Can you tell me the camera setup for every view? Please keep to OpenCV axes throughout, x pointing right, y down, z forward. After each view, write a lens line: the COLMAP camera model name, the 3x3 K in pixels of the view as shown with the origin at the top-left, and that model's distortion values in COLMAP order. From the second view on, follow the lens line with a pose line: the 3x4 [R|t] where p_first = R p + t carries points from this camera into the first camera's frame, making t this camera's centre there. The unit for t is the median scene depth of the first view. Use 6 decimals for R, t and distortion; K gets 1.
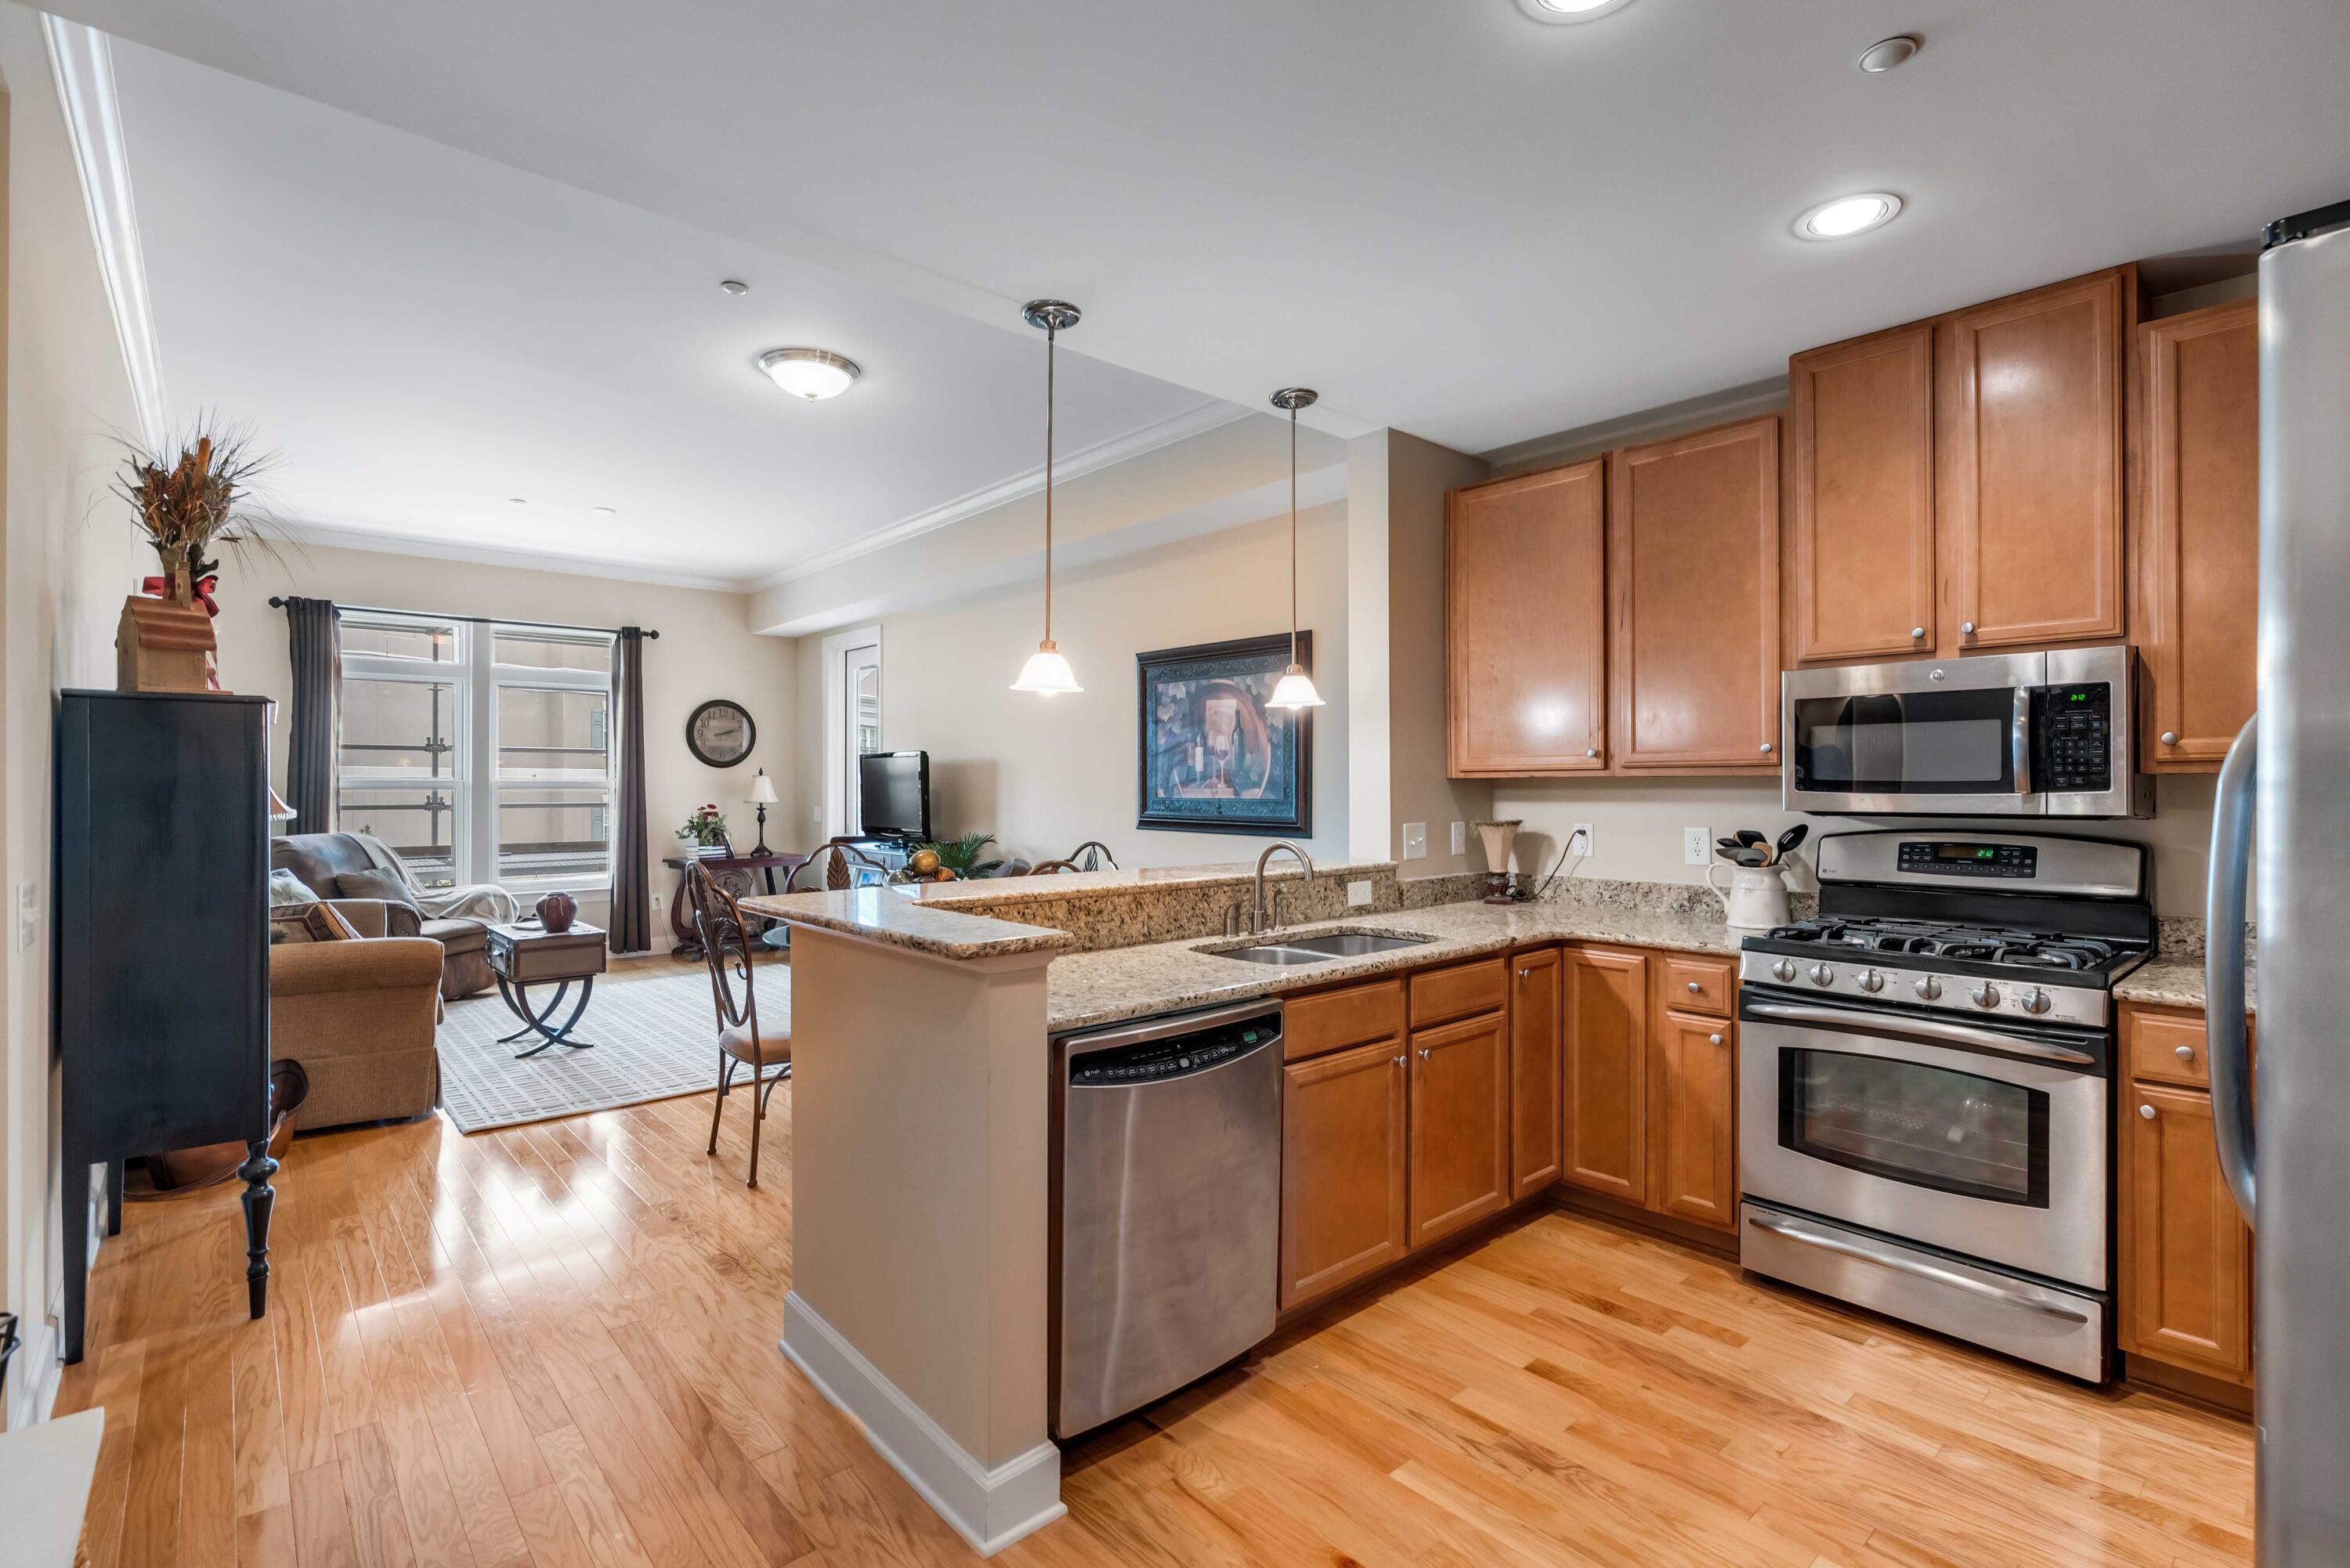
lens RADIAL K [[1066.0, 0, 1175.0], [0, 1066.0, 783.9], [0, 0, 1]] dist [-0.011640, 0.003369]
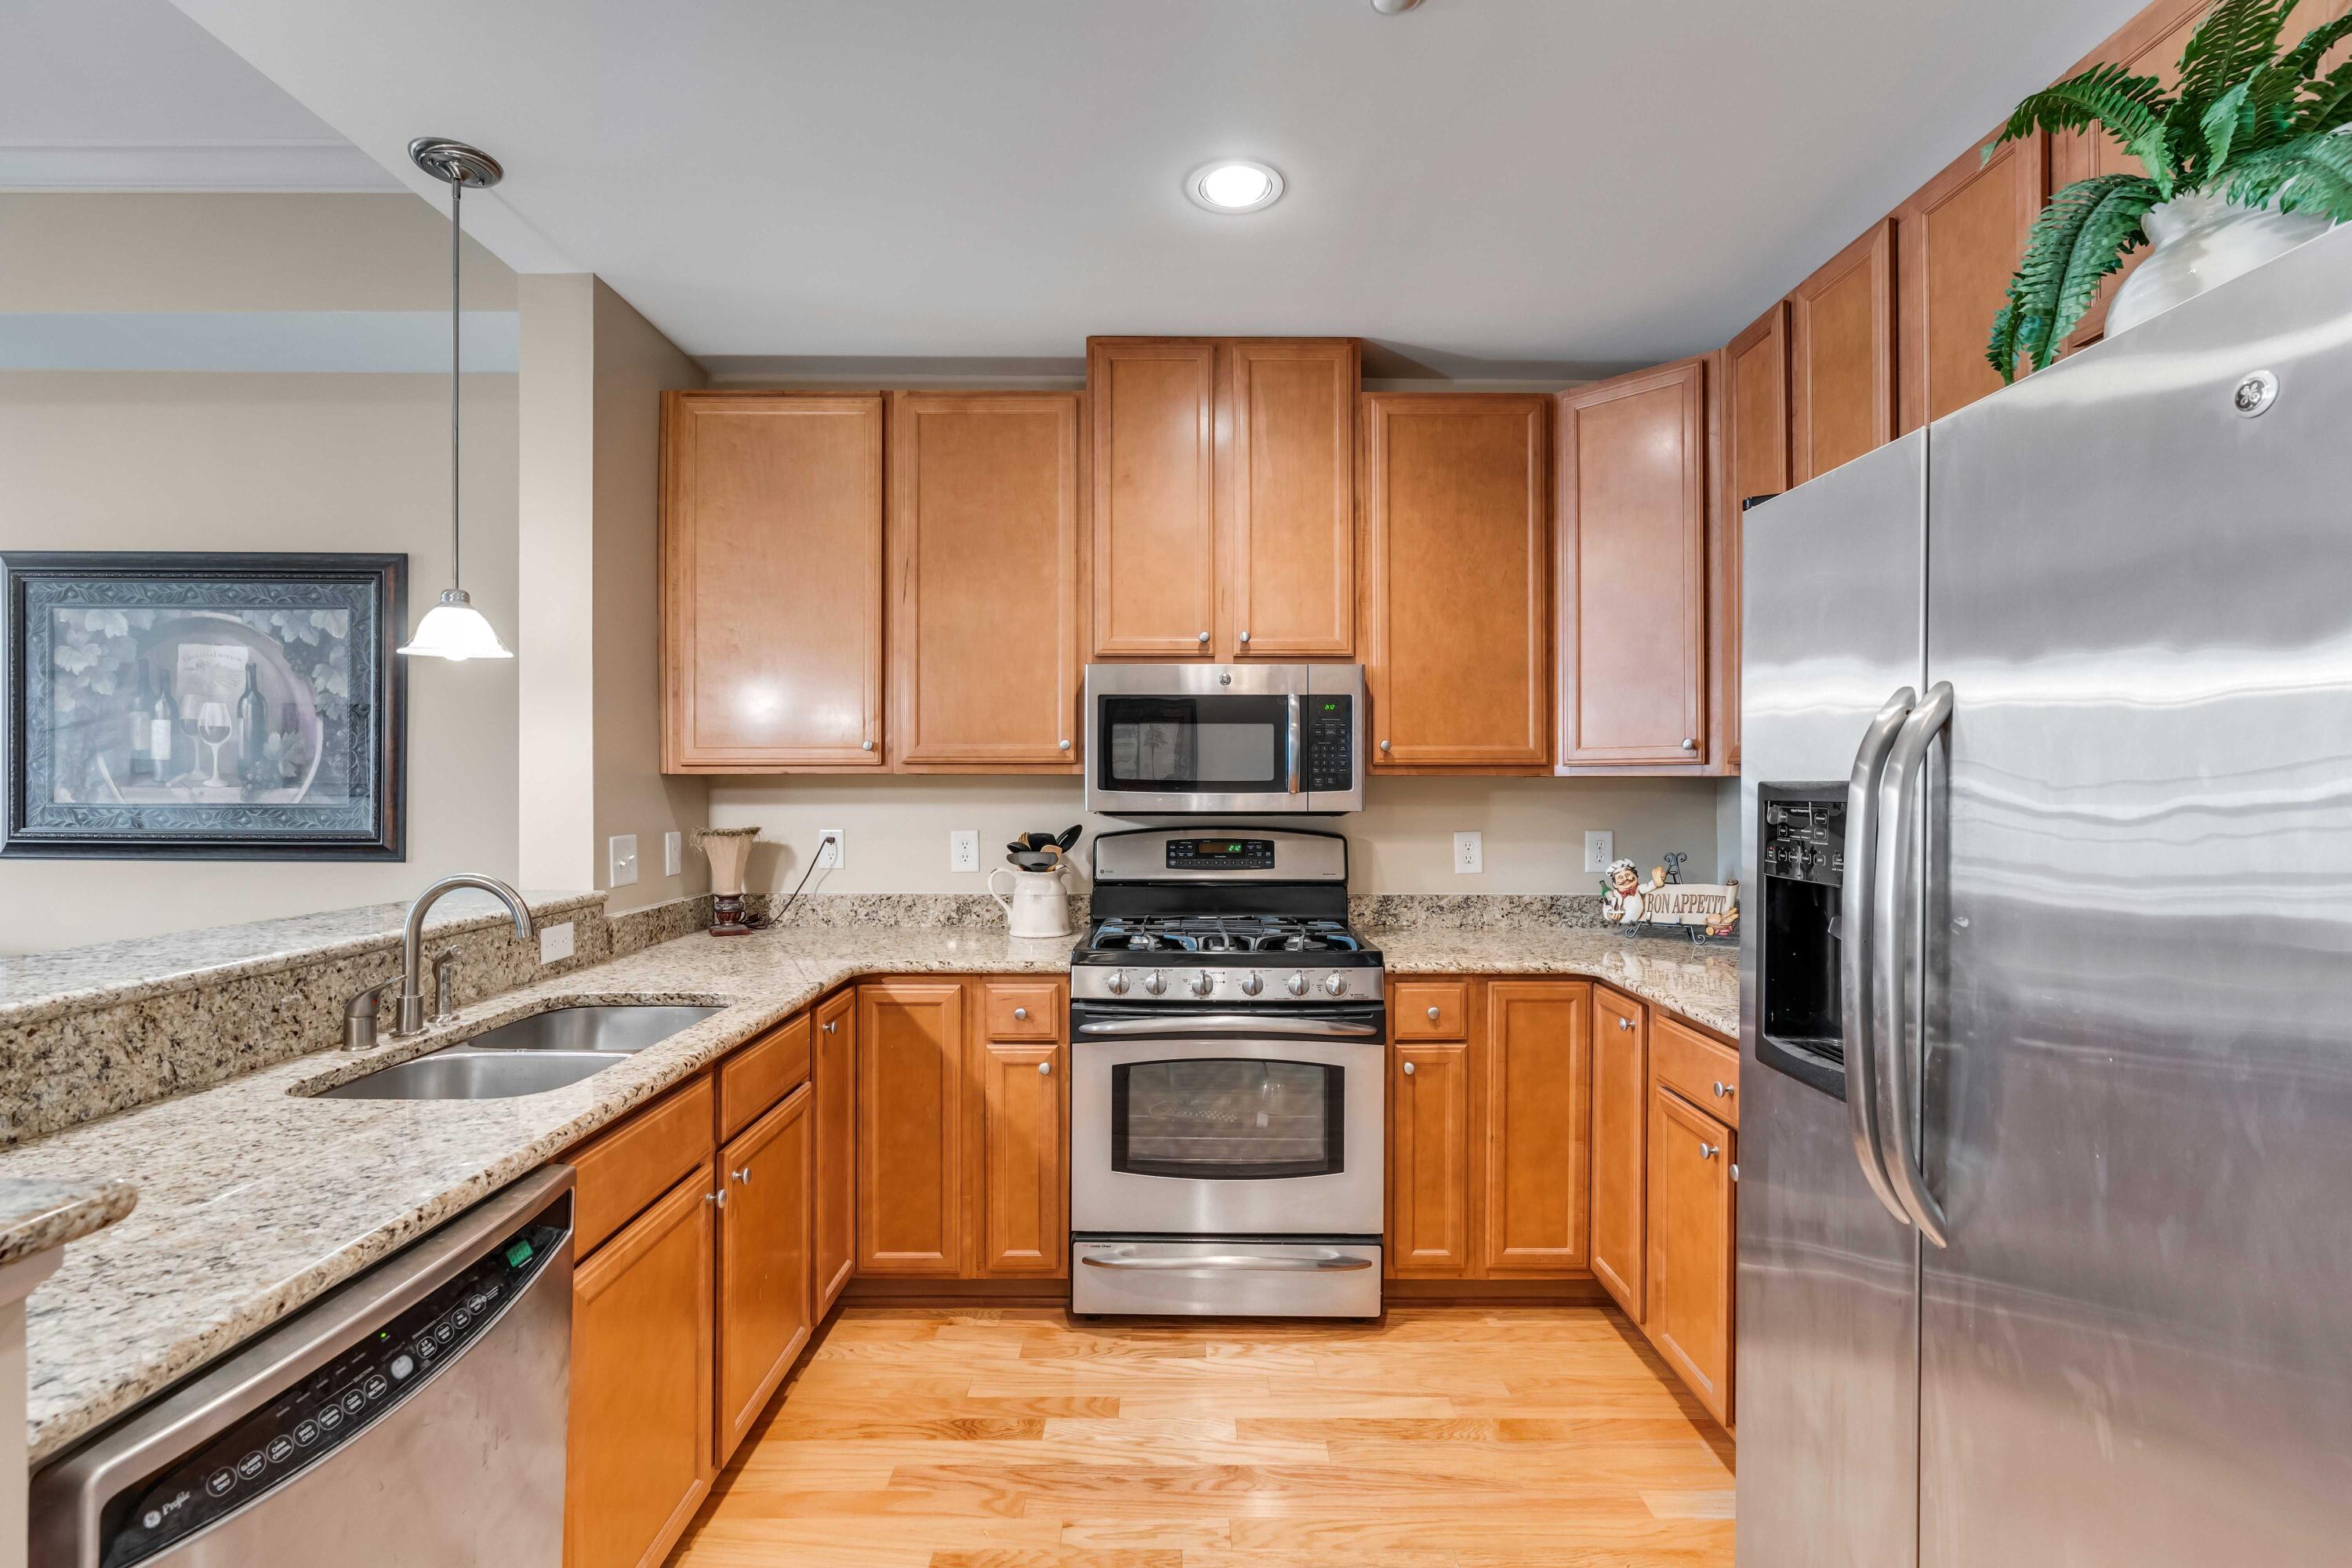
lens RADIAL K [[1066.9, 0, 1198.0], [0, 1066.9, 784.8], [0, 0, 1]] dist [-0.011640, 0.003369]
pose [[0.657948, 0.003166, 0.753057, -0.079504], [-0.003353, 0.999994, -0.001275, 0.002419], [-0.753056, -0.001686, 0.657954, 0.298328]]
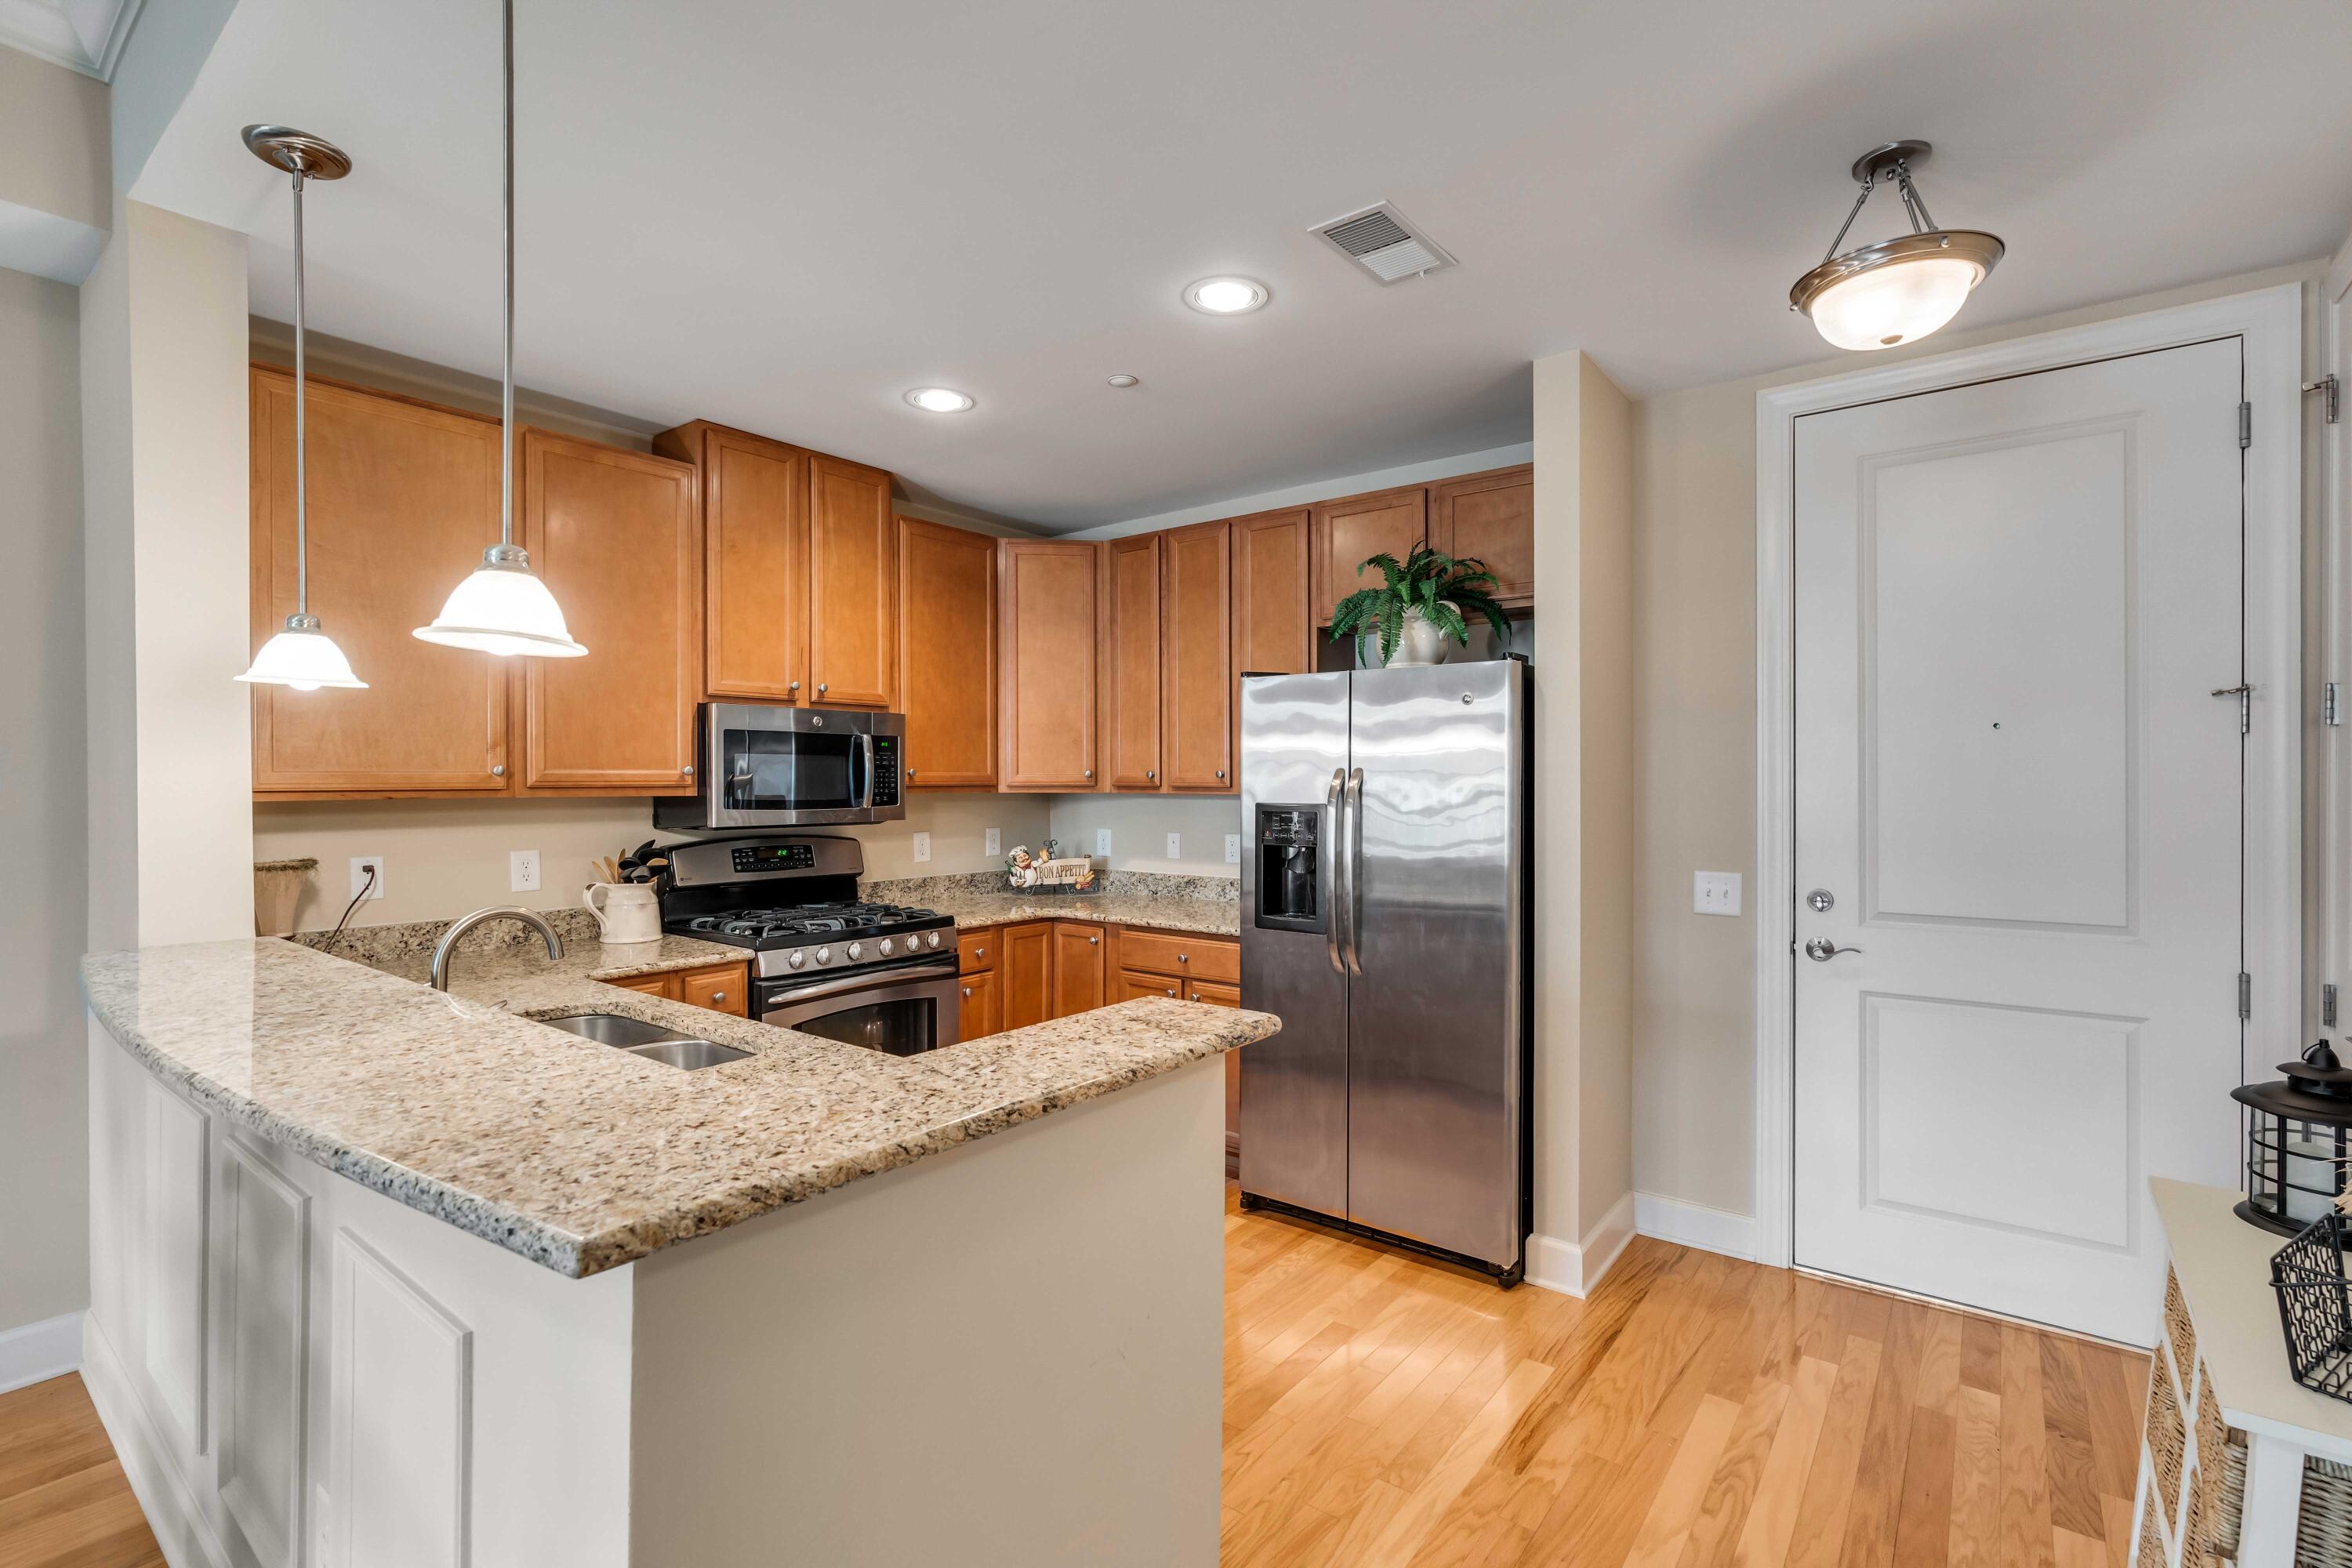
lens RADIAL K [[1066.9, 0, 1174.0], [0, 1066.9, 785.9], [0, 0, 1]] dist [-0.011640, 0.003369]
pose [[-0.185346, -0.004120, 0.982665, -0.627156], [-0.001281, 0.999991, 0.003951, -0.023784], [-0.982673, -0.000526, -0.185349, 0.734073]]
